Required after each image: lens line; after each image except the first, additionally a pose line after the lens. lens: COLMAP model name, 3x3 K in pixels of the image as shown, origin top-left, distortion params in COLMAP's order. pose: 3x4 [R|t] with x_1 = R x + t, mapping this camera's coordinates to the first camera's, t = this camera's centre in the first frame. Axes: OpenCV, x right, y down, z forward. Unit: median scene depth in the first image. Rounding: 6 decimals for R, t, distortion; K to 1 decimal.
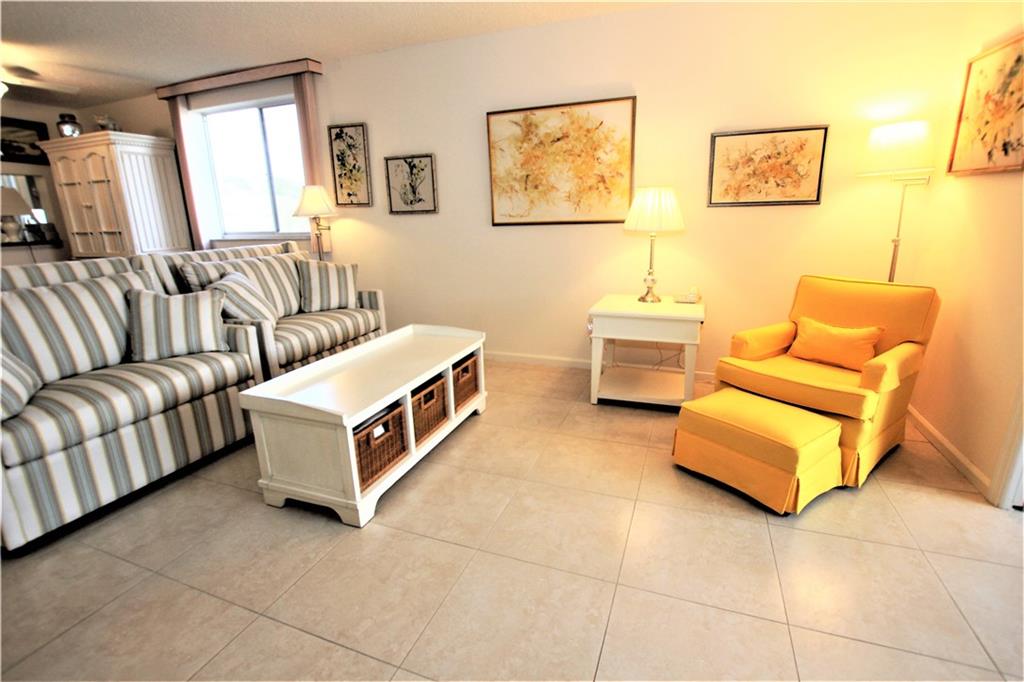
lens RADIAL K [[470.4, 0, 512.2], [0, 470.4, 341.1], [0, 0, 1]] dist [-0.032544, 0.003193]
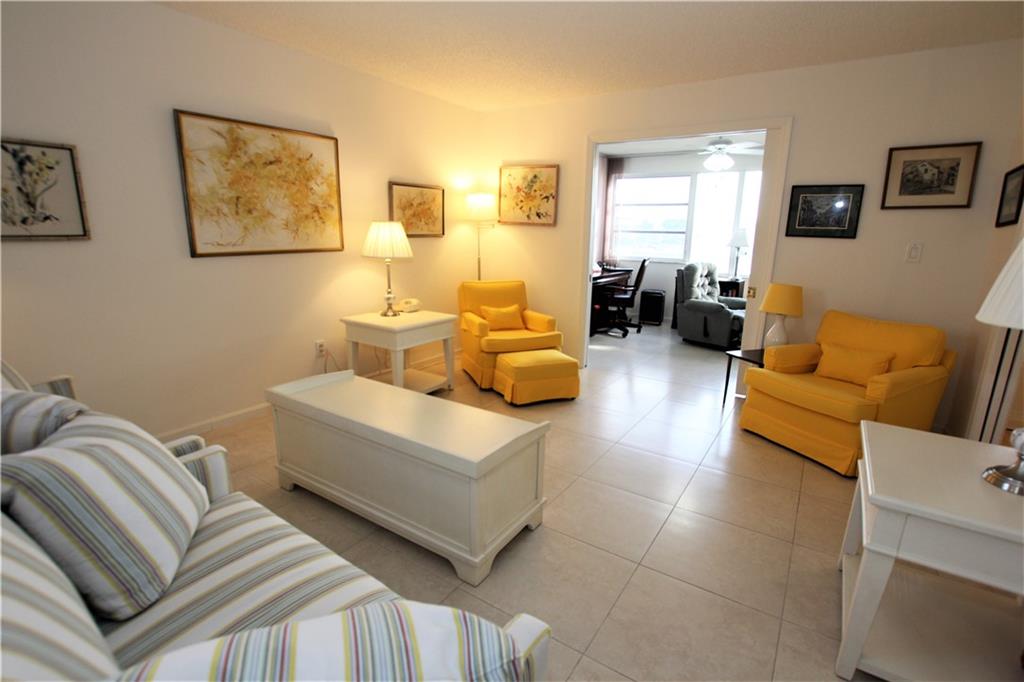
lens RADIAL K [[470.4, 0, 511.3], [0, 470.4, 341.9], [0, 0, 1]] dist [-0.032544, 0.003193]
pose [[0.227983, -0.197766, 0.953369, -0.734283], [0.230731, 0.962239, 0.144430, -0.112623], [-0.945932, 0.187045, 0.265005, 0.370831]]
